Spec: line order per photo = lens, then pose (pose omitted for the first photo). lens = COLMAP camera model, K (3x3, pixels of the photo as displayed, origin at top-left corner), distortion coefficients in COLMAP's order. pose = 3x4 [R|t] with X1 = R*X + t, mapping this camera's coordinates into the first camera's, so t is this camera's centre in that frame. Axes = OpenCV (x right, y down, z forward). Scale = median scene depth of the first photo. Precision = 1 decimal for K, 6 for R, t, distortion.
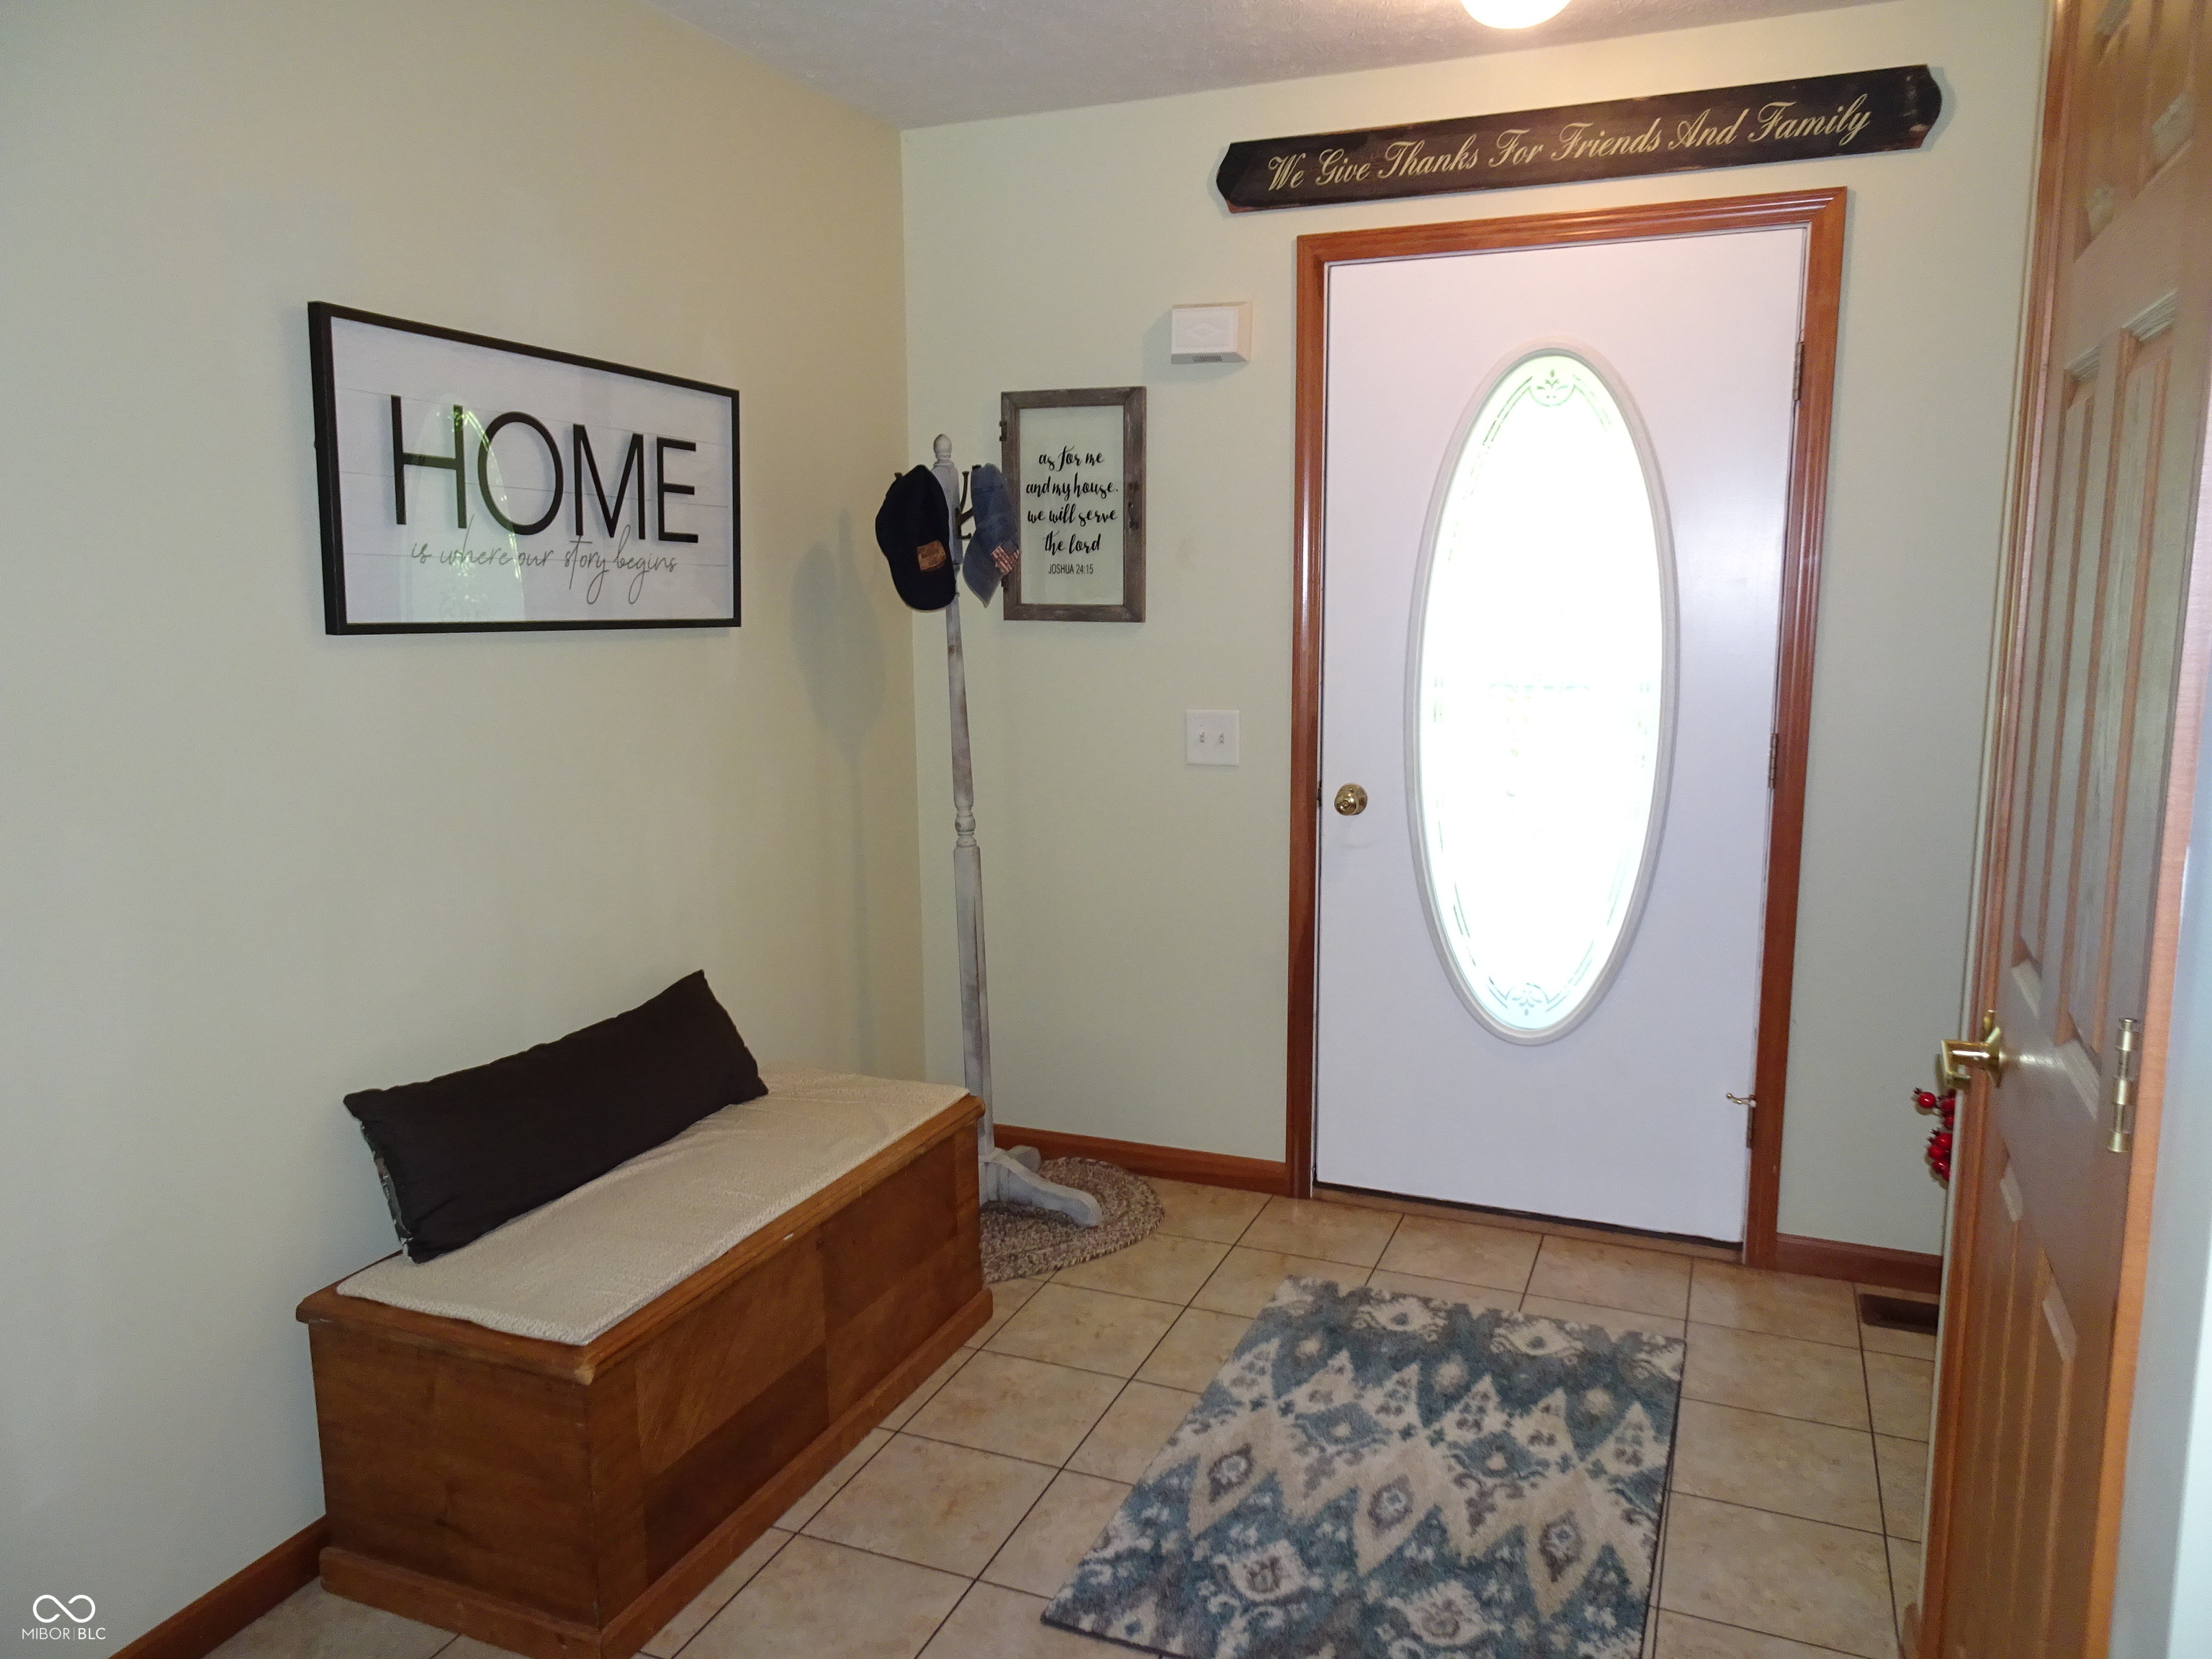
lens RADIAL K [[1576.9, 0, 1104.0], [0, 1576.9, 827.1], [0, 0, 1]] dist [0.007607, -0.001135]
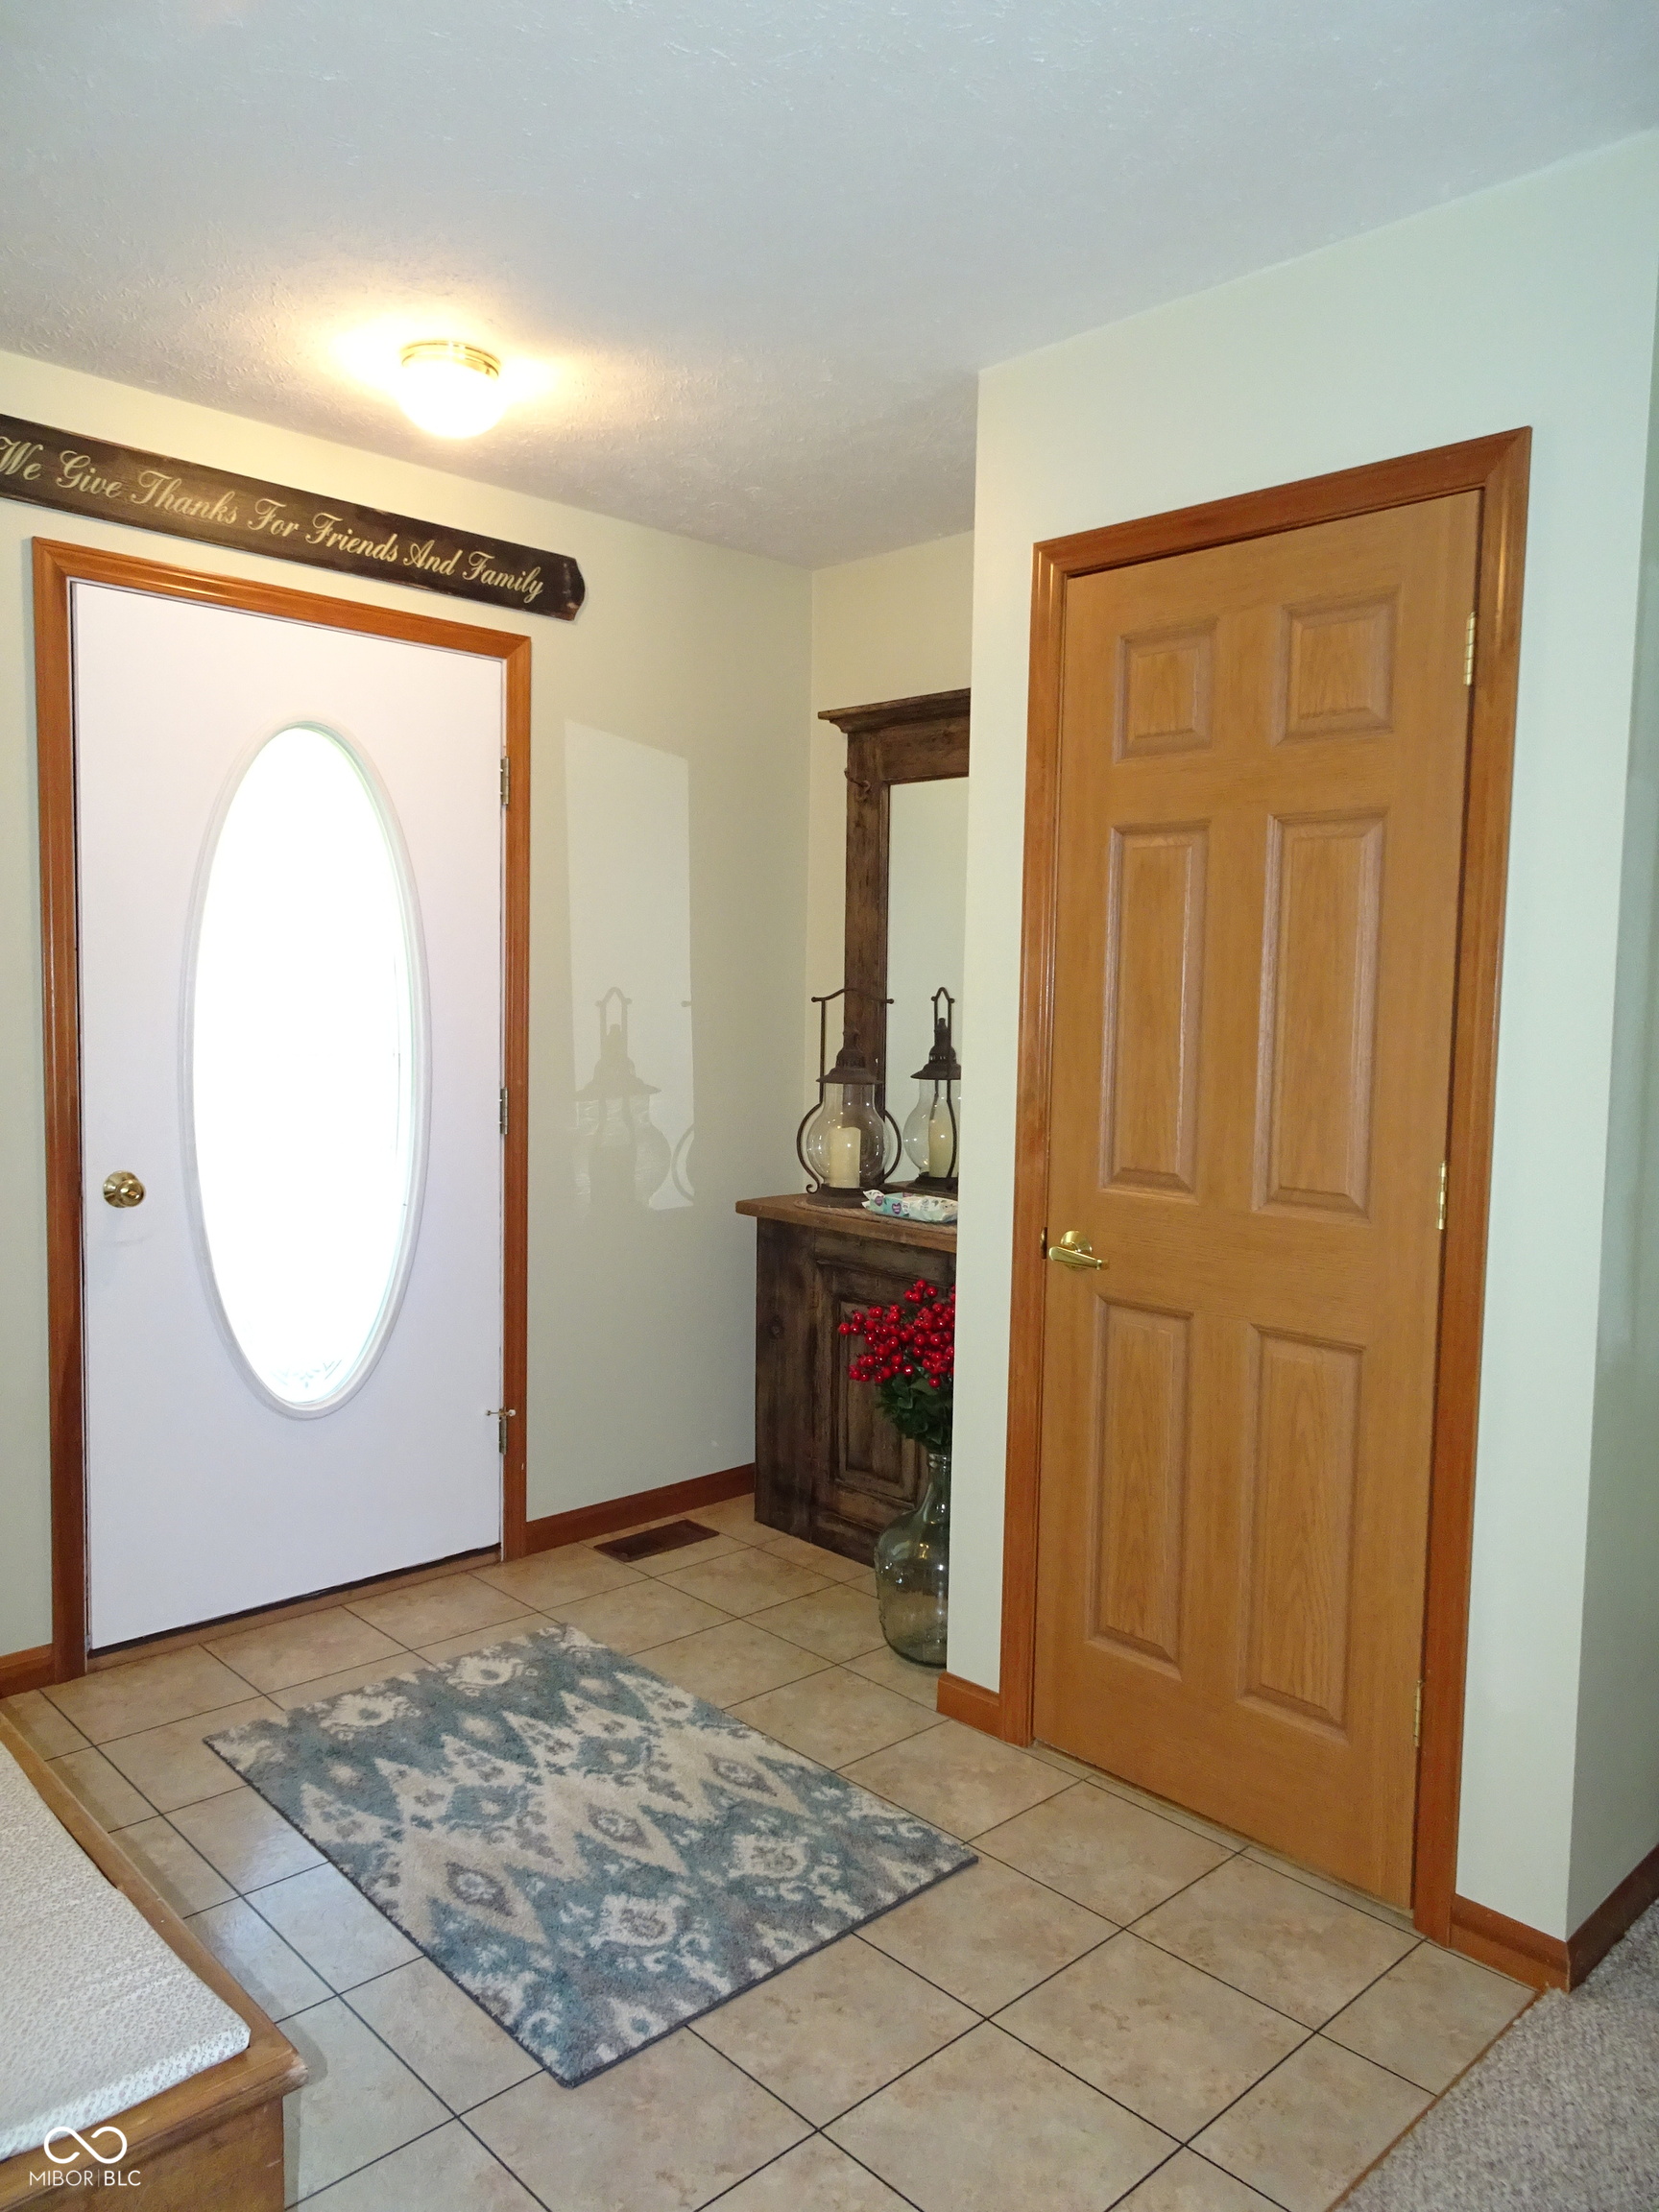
lens RADIAL K [[1576.9, 0, 830.6], [0, 1576.9, 1106.5], [0, 0, 1]] dist [0.007607, -0.001135]
pose [[0.400119, -0.052143, 0.914979, -0.573784], [0.123259, 0.992371, 0.002653, -0.019722], [-0.908137, 0.111718, 0.403493, 0.338361]]
